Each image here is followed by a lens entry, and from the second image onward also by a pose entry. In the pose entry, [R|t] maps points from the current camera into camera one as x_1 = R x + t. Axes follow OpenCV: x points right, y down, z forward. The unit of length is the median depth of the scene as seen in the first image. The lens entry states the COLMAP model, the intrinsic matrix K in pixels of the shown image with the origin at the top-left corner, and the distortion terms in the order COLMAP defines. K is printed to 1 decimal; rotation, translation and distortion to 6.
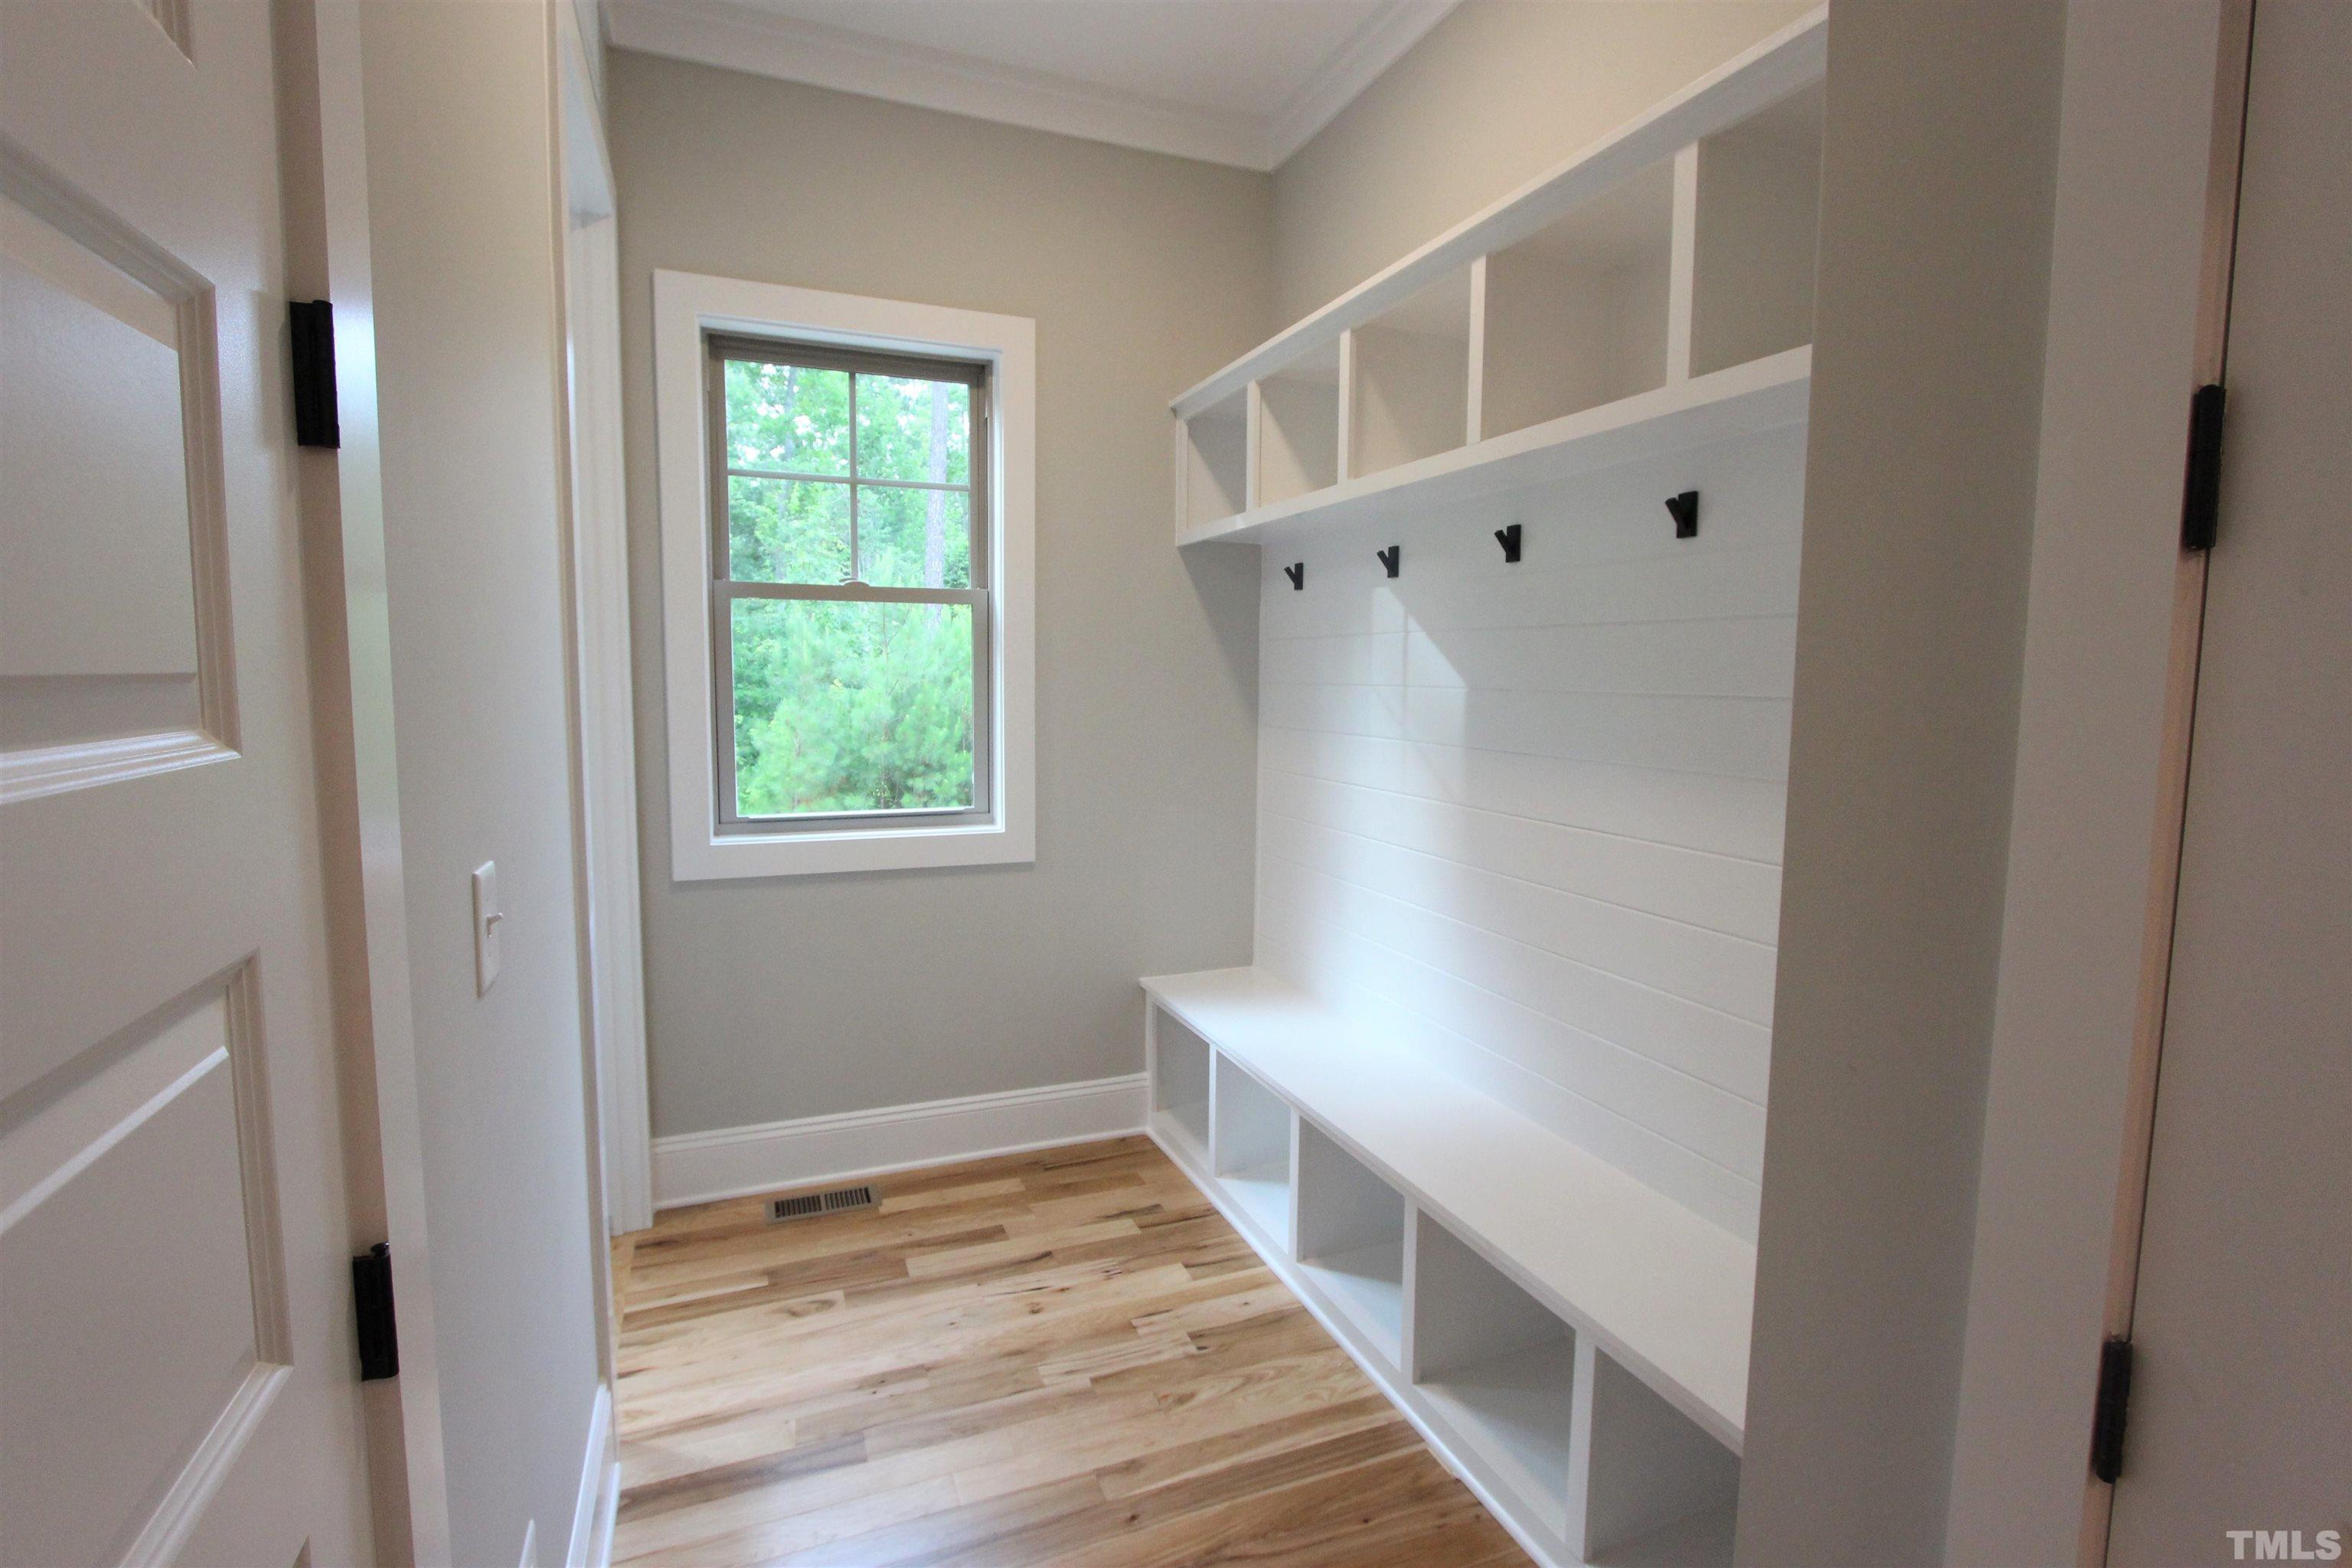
lens RADIAL K [[1095.5, 0, 1176.1], [0, 1095.5, 770.0], [0, 0, 1]] dist [-0.016198, 0.000086]
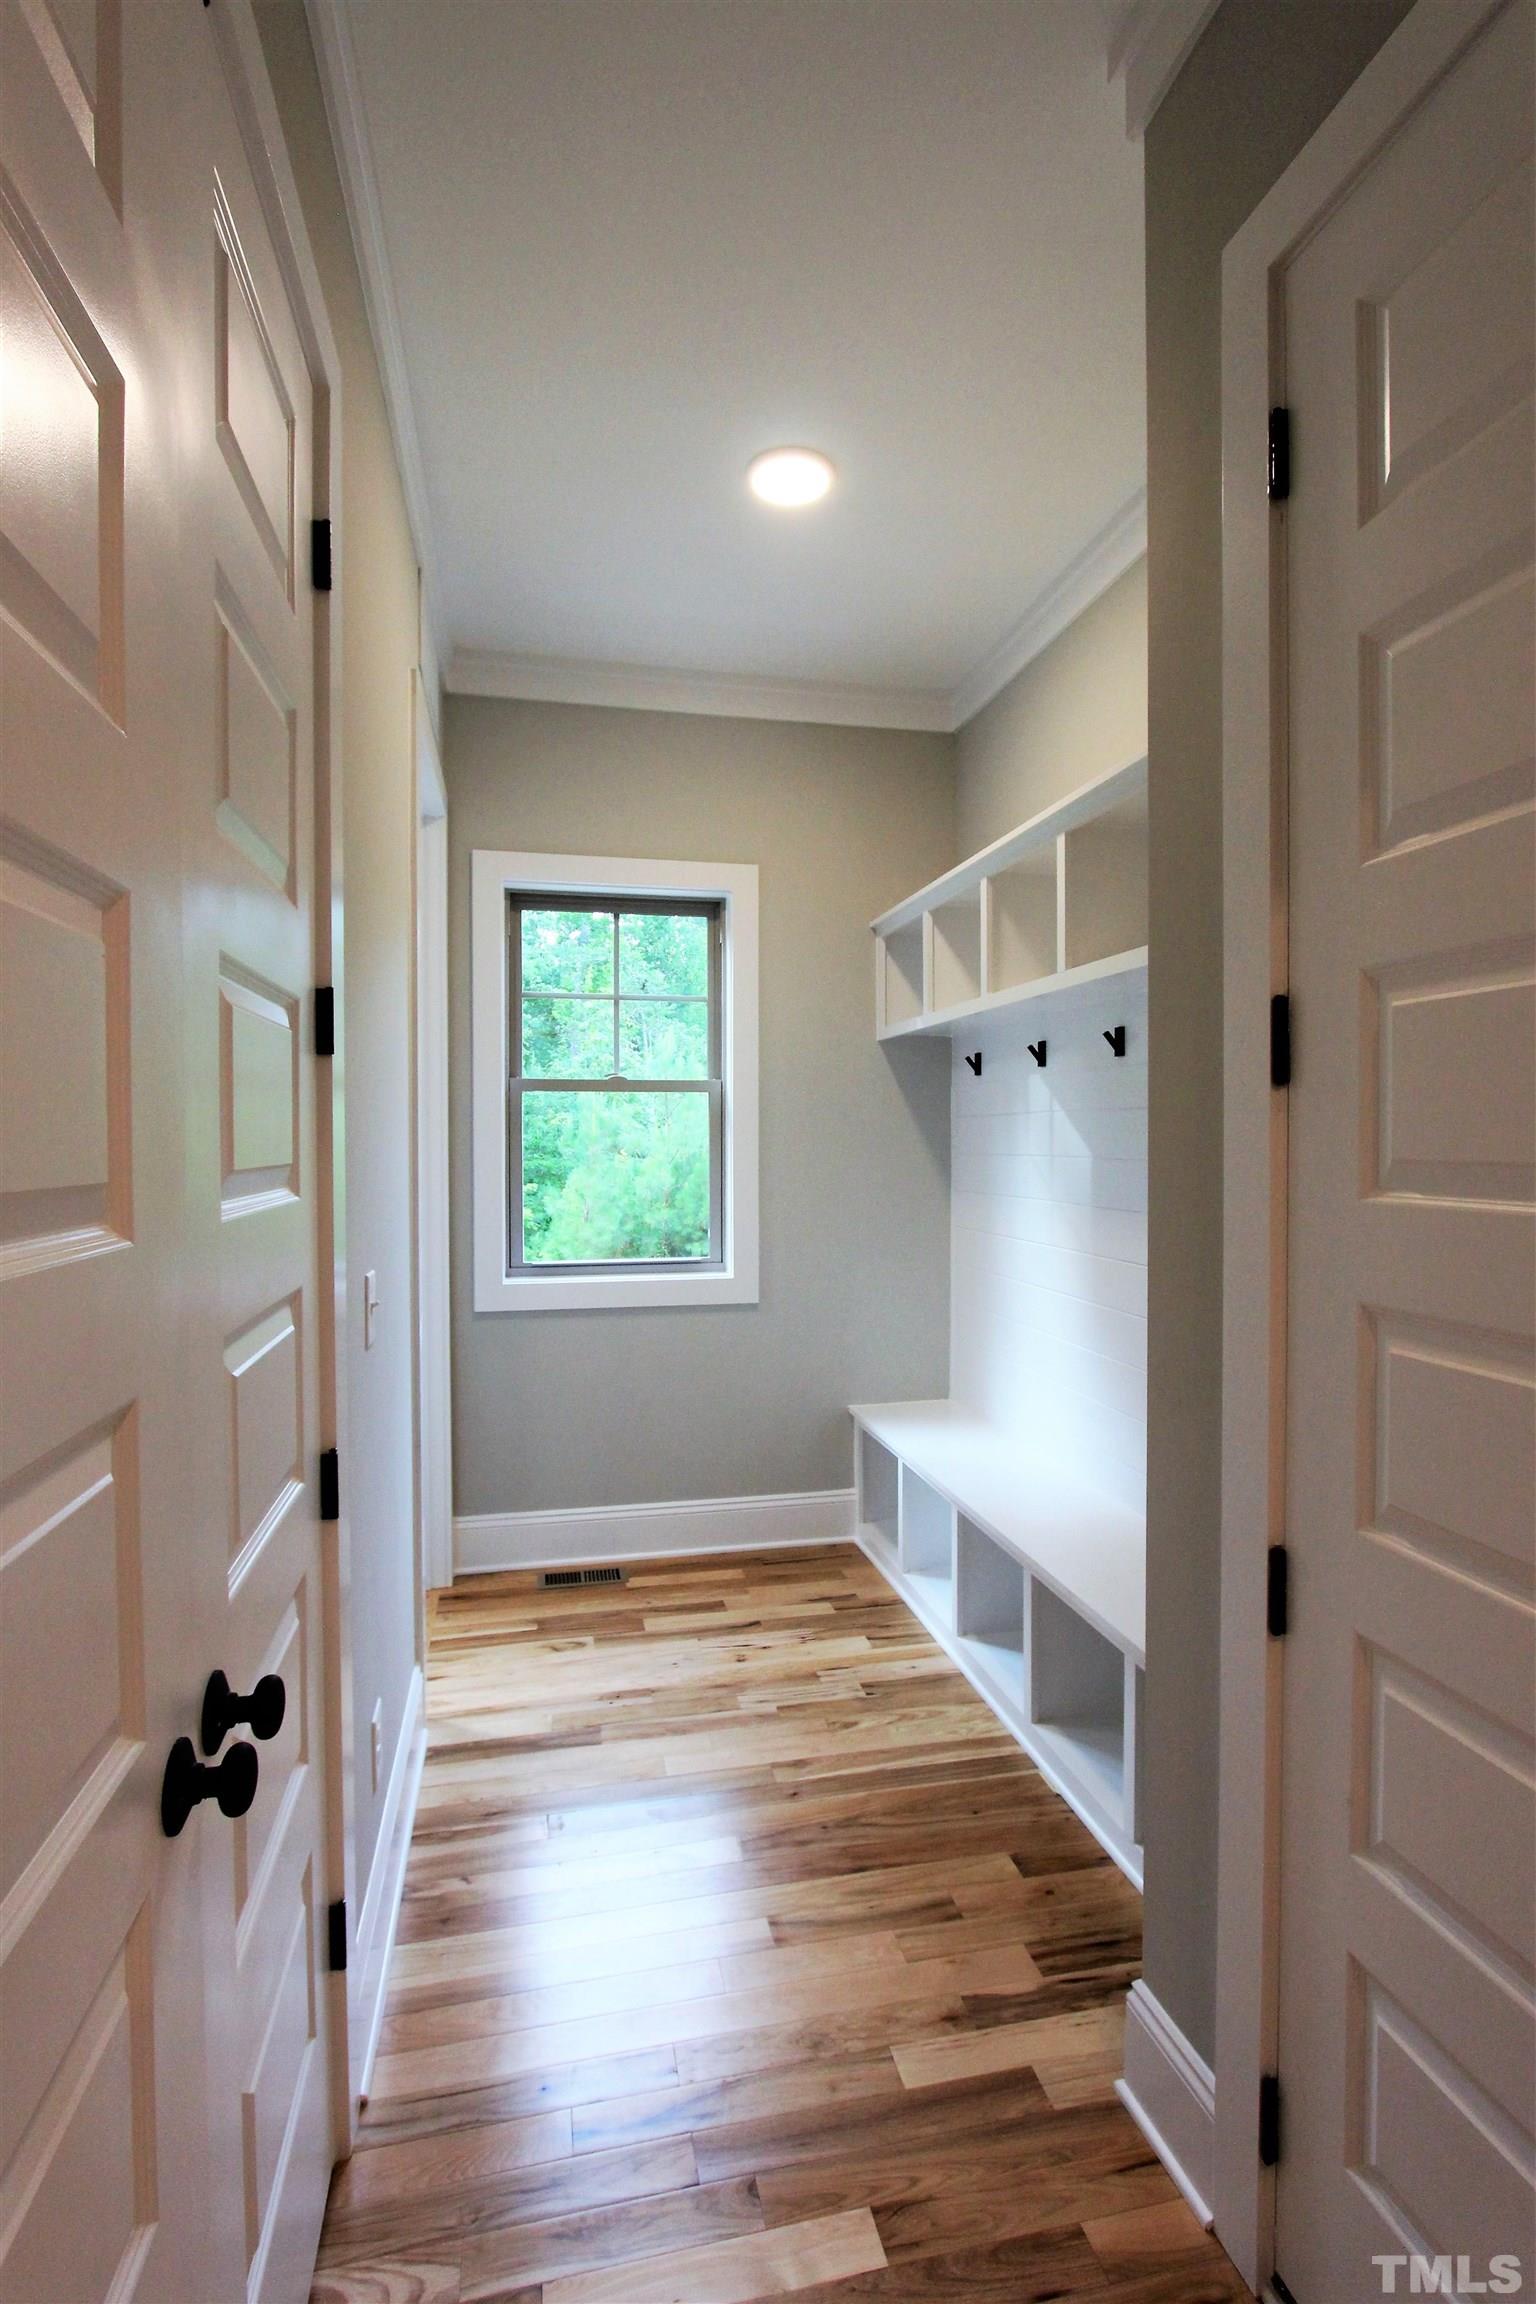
lens RADIAL K [[1073.1, 0, 765.4], [0, 1073.1, 1152.2], [0, 0, 1]] dist [-0.016198, 0.000086]
pose [[0.985960, -0.008396, -0.166773, 0.090415], [-0.004622, 0.996980, -0.077519, 0.011311], [0.166920, 0.077201, 0.982943, -0.201593]]
